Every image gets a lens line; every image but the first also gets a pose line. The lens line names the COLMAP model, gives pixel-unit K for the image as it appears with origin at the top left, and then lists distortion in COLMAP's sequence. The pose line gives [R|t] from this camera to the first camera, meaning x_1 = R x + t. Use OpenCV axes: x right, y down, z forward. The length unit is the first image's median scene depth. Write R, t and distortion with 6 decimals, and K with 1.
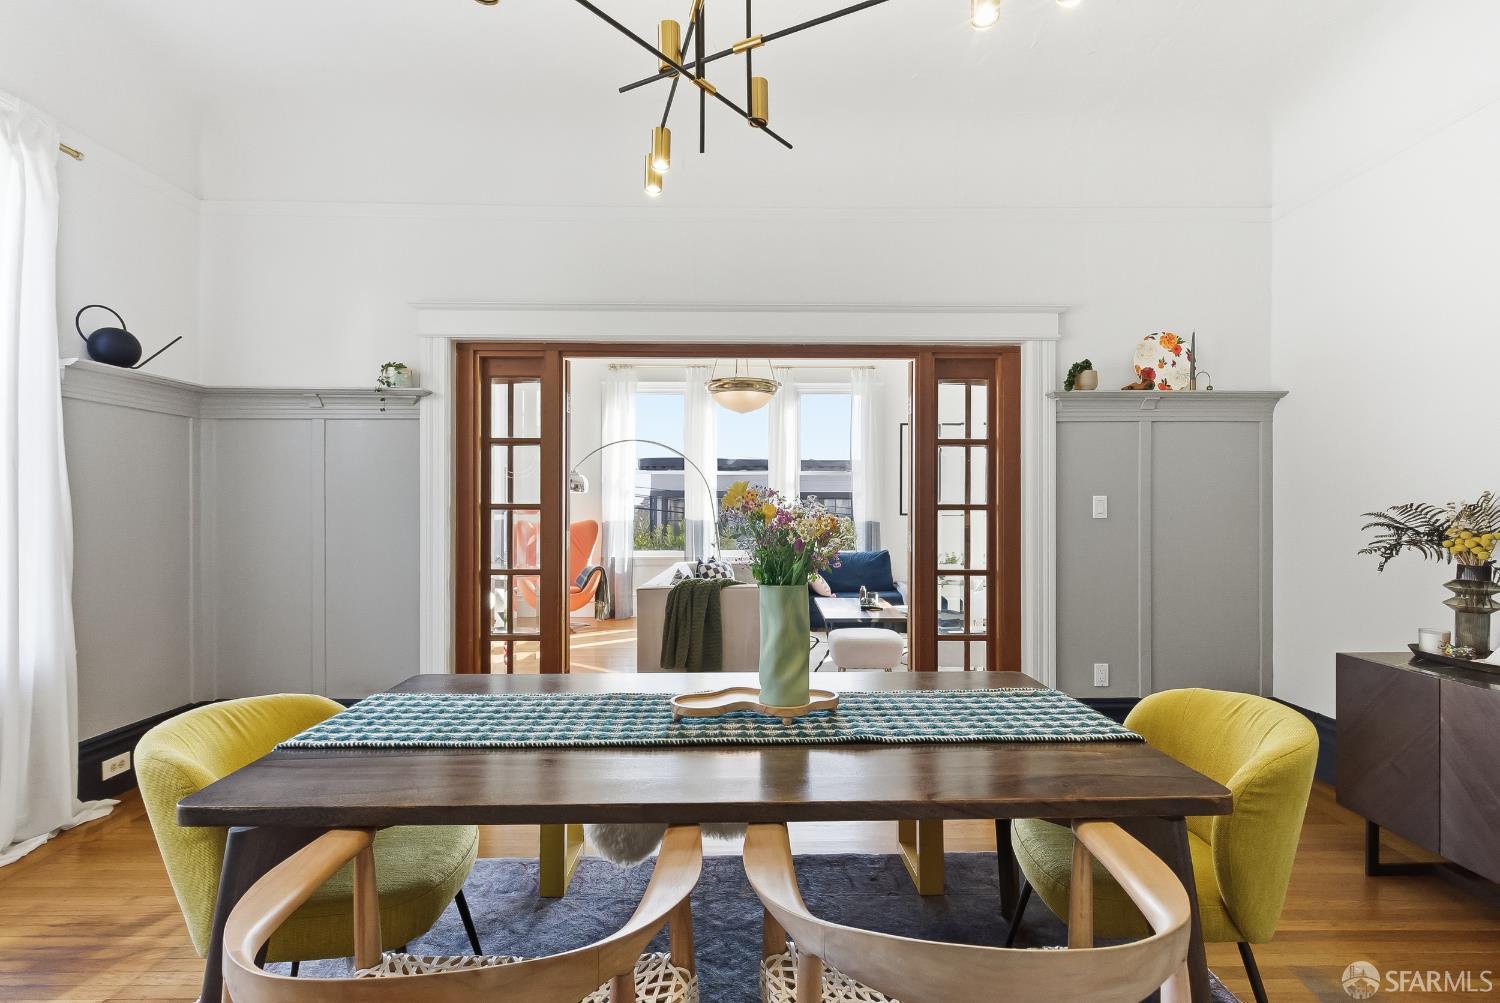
lens RADIAL K [[682.1, 0, 752.8], [0, 682.1, 501.5], [0, 0, 1]] dist [0.004197, -0.001193]
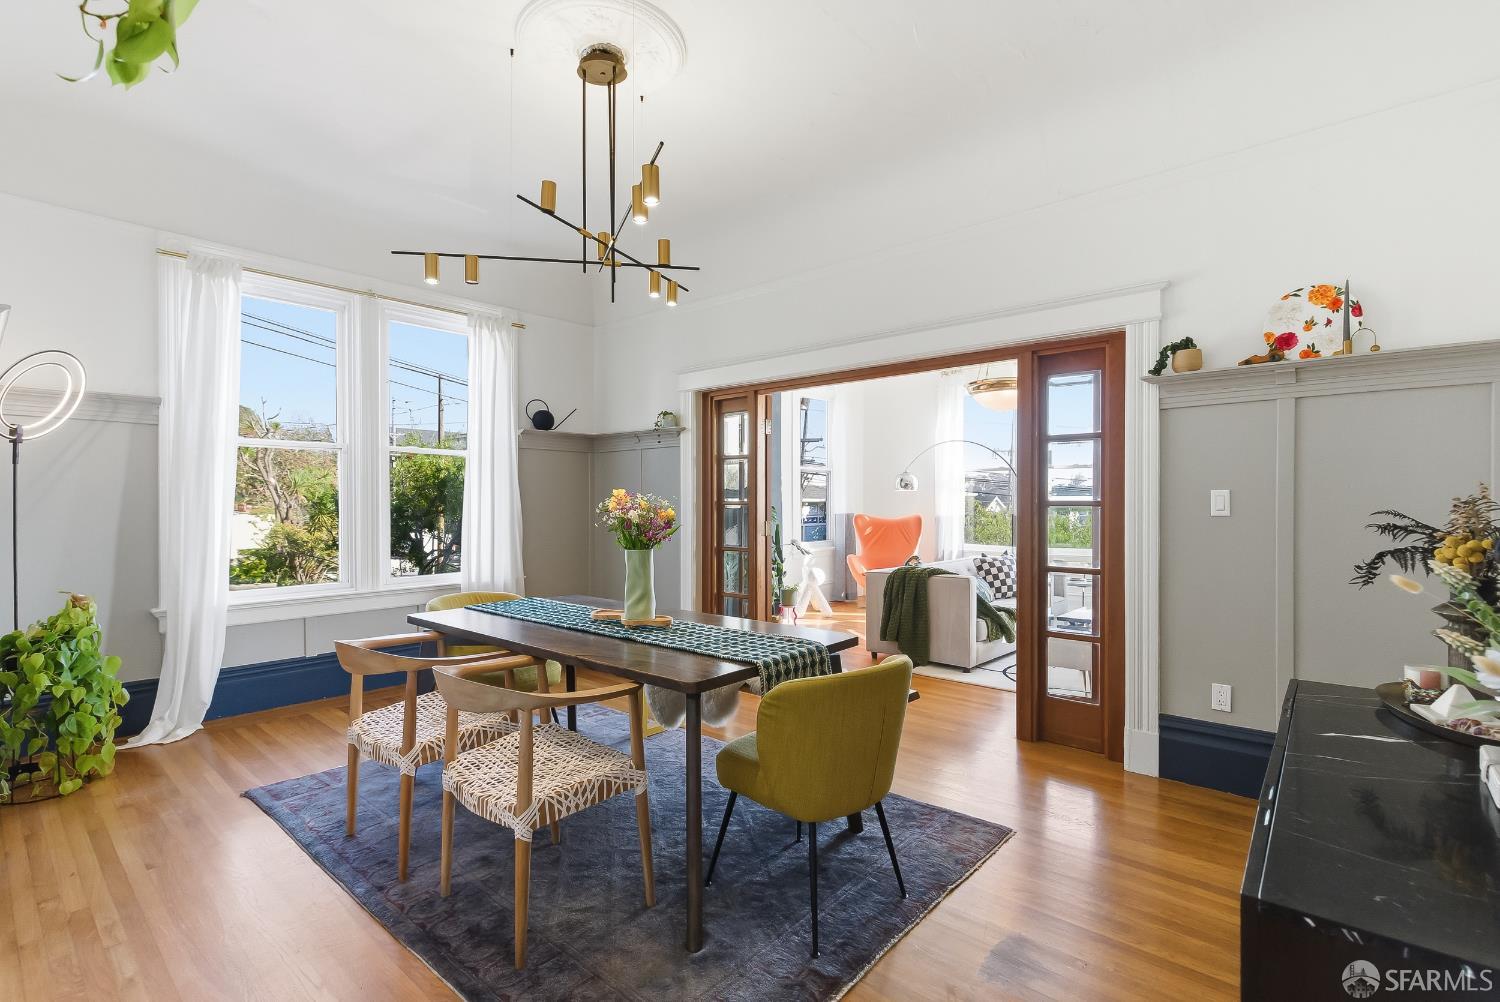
lens RADIAL K [[682.1, 0, 756.5], [0, 682.1, 504.3], [0, 0, 1]] dist [0.004197, -0.001193]
pose [[0.752718, 0.000564, -0.658342, 0.637859], [0.007555, 0.999926, 0.009495, -0.003746], [0.658299, -0.012121, 0.752659, -0.036275]]
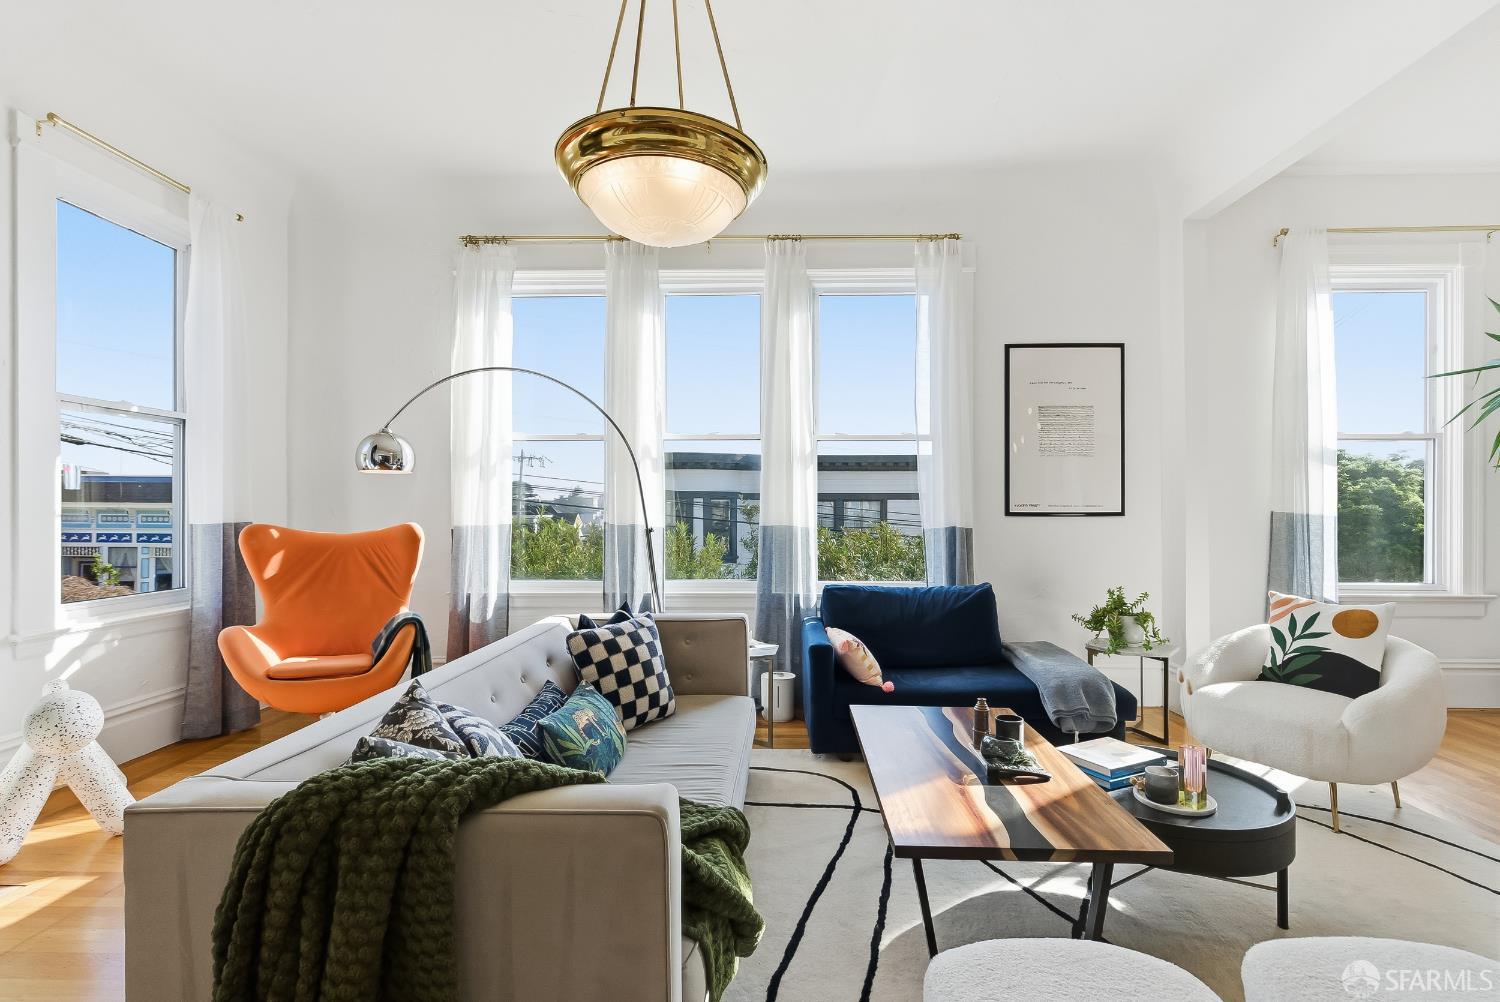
lens RADIAL K [[682.1, 0, 747.7], [0, 682.1, 509.4], [0, 0, 1]] dist [0.004197, -0.001193]
pose [[0.999471, -0.000345, -0.032526, 0.071719], [0.000433, 0.999996, 0.002678, 0.031441], [0.032525, -0.002691, 0.999467, 1.039070]]
